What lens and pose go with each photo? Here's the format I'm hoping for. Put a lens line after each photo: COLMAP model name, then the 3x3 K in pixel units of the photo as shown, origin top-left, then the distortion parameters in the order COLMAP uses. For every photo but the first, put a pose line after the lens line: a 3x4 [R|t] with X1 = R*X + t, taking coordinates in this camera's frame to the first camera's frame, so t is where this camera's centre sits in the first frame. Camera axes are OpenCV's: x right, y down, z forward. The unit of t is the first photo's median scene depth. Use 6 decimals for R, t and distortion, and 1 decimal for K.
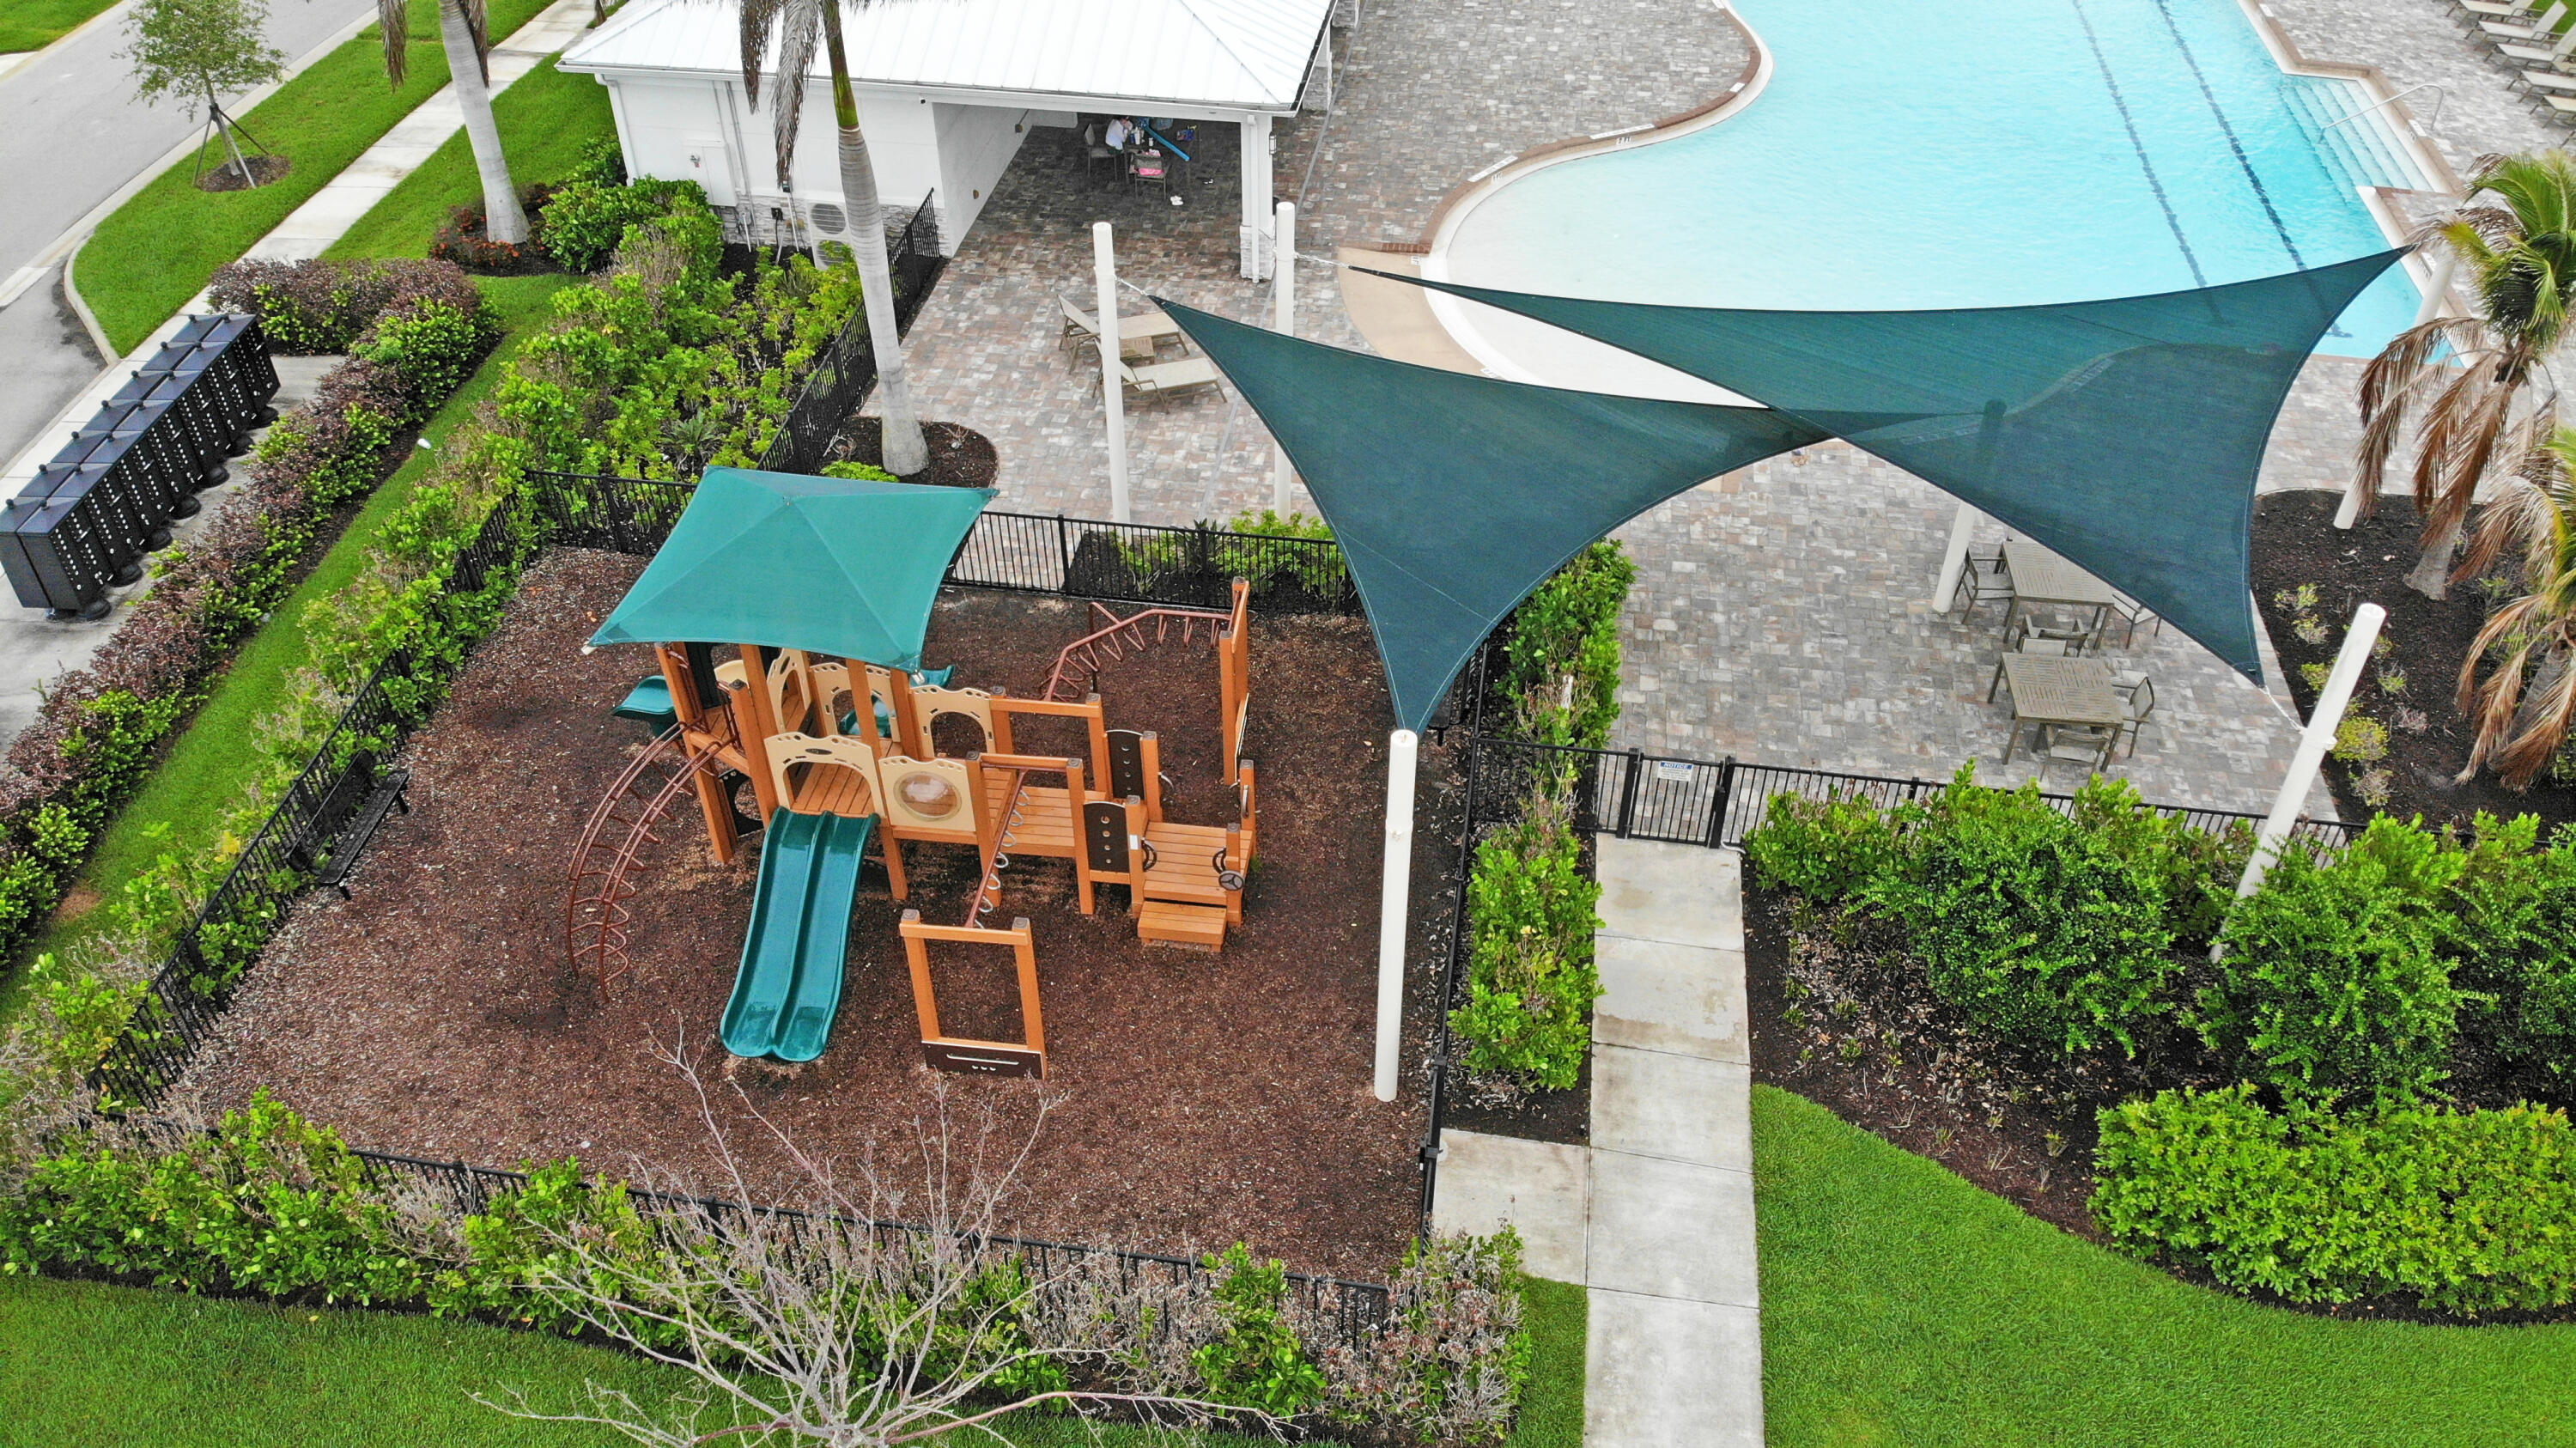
lens RADIAL K [[1893.7, 0, 1299.1], [0, 1893.7, 721.6], [0, 0, 1]] dist [0.056327, -0.174899]
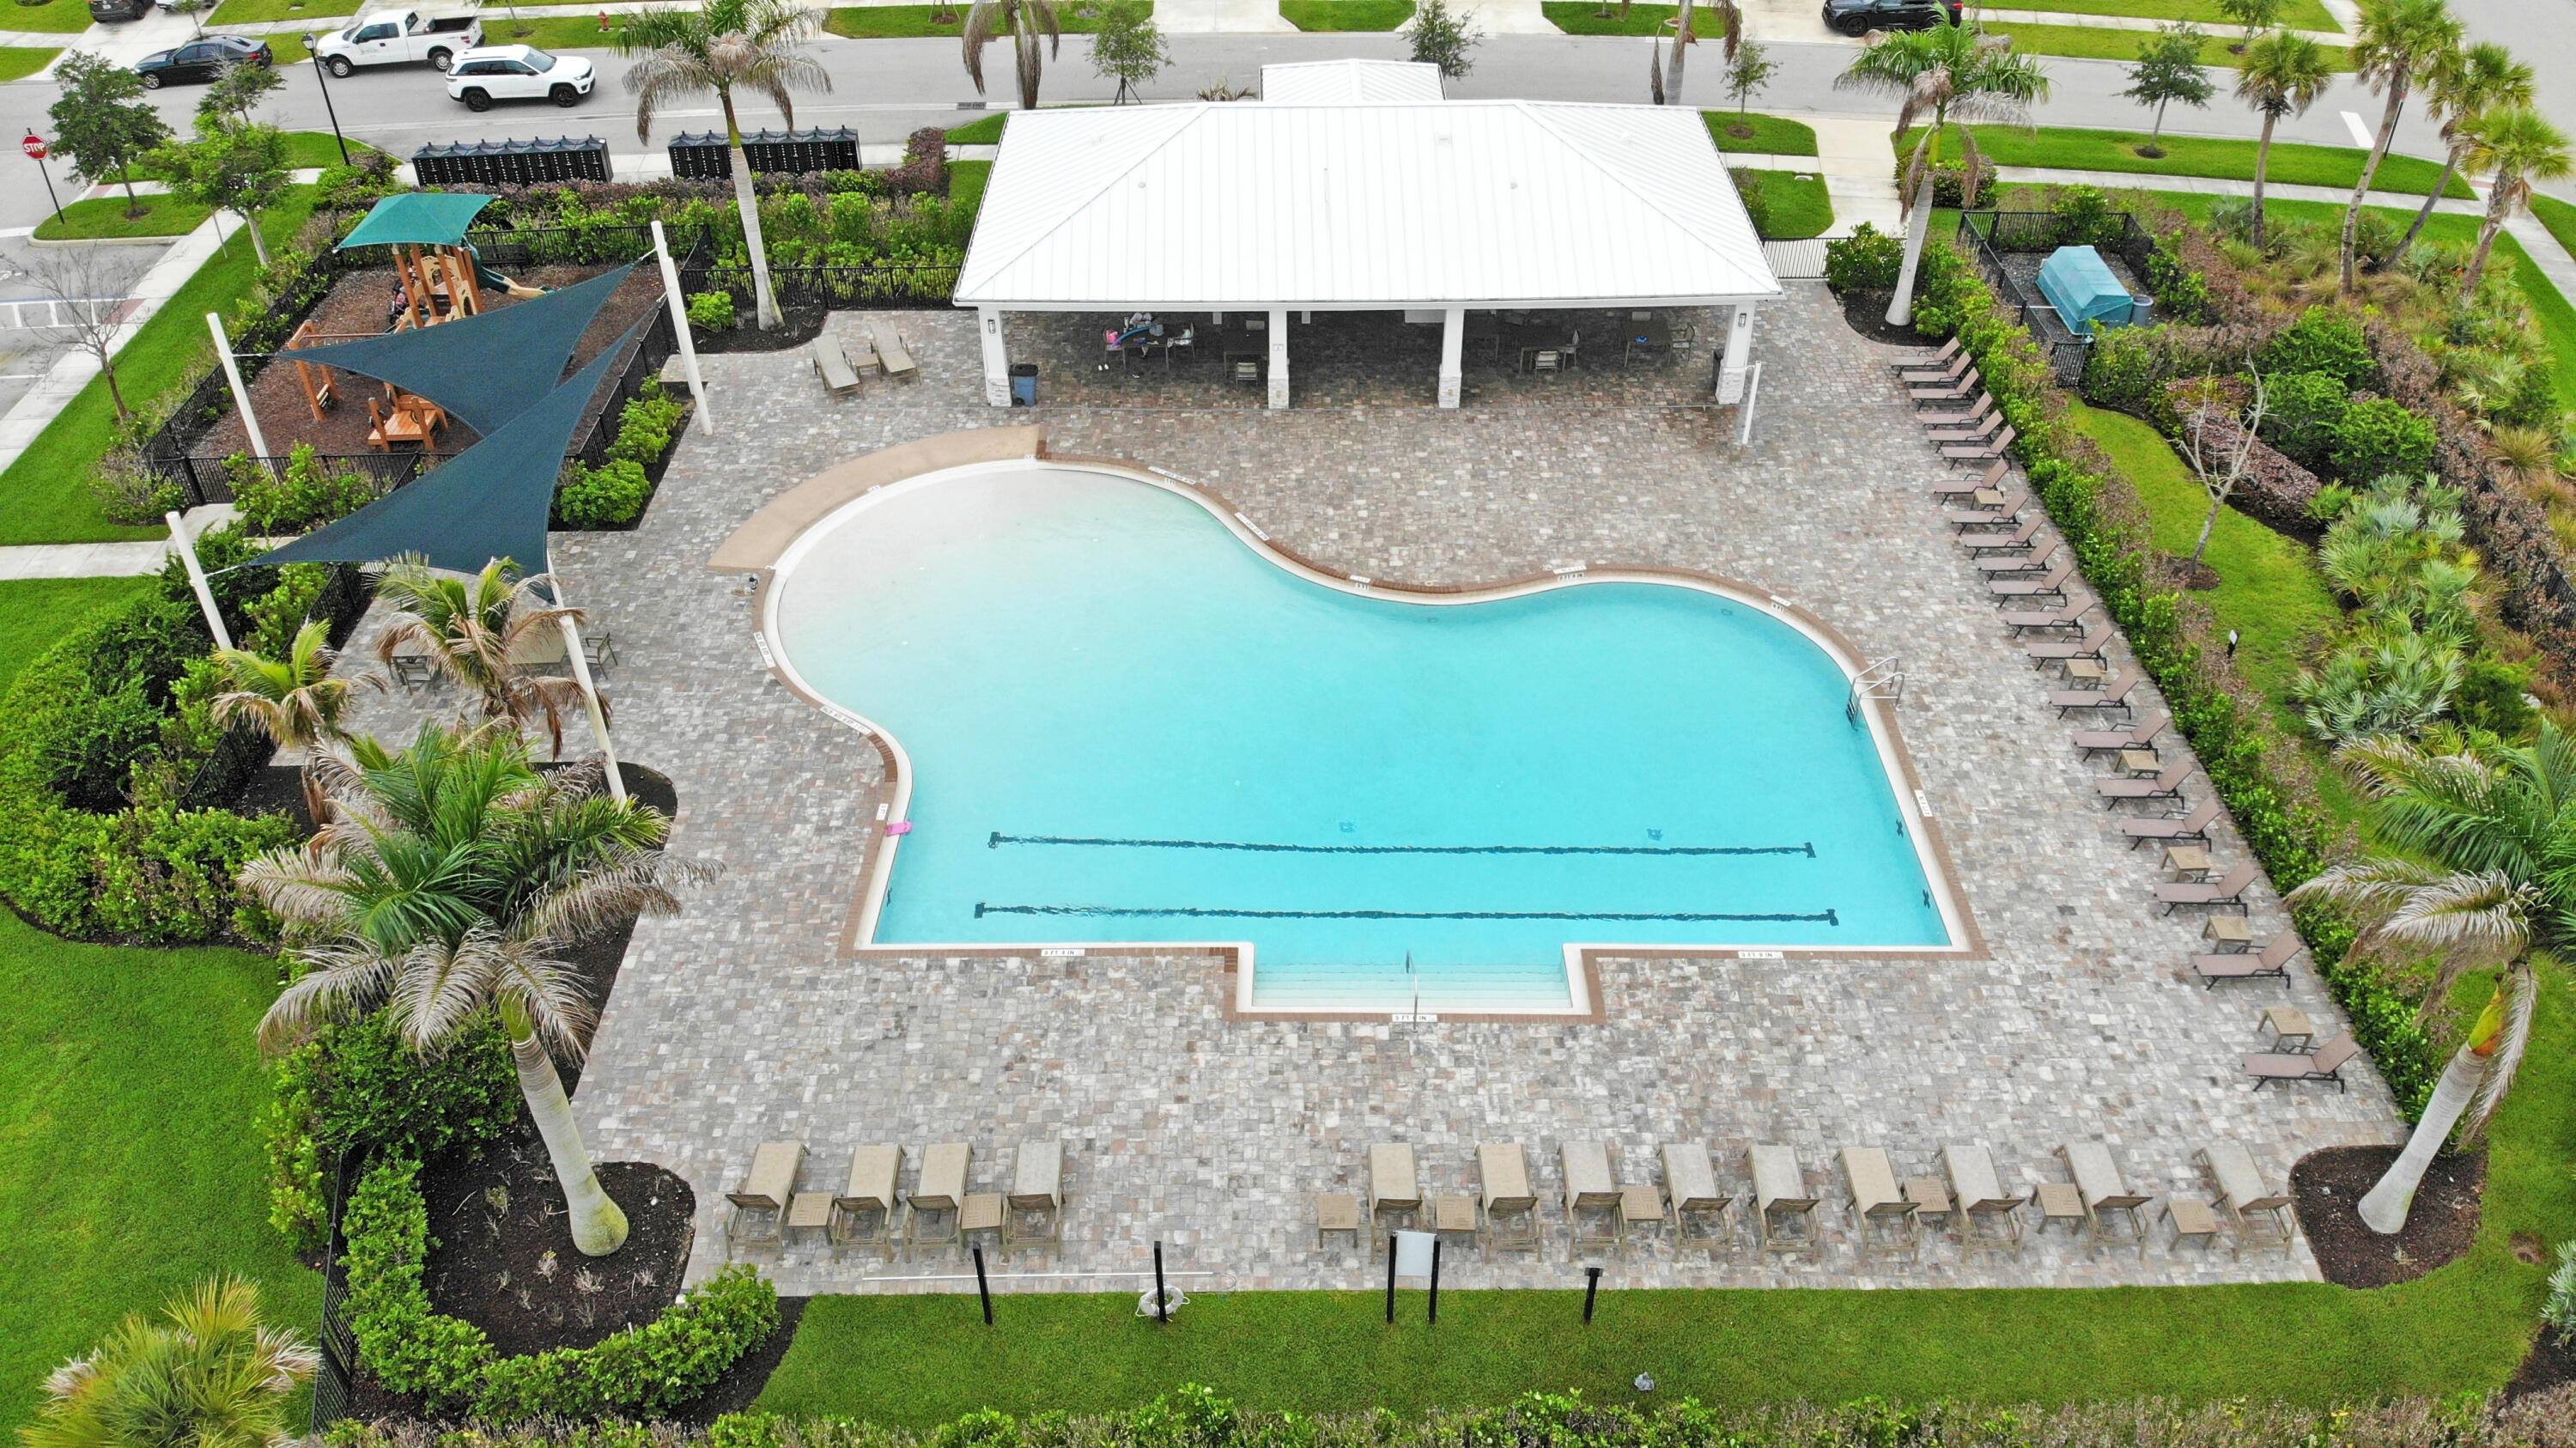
lens RADIAL K [[1893.7, 0, 1281.4], [0, 1893.7, 722.9], [0, 0, 1]] dist [0.056327, -0.174899]
pose [[0.151959, 0.623722, -0.766733, 1.778932], [-0.638797, 0.653930, 0.405356, -1.101293], [0.754219, 0.428190, 0.497802, 0.692679]]
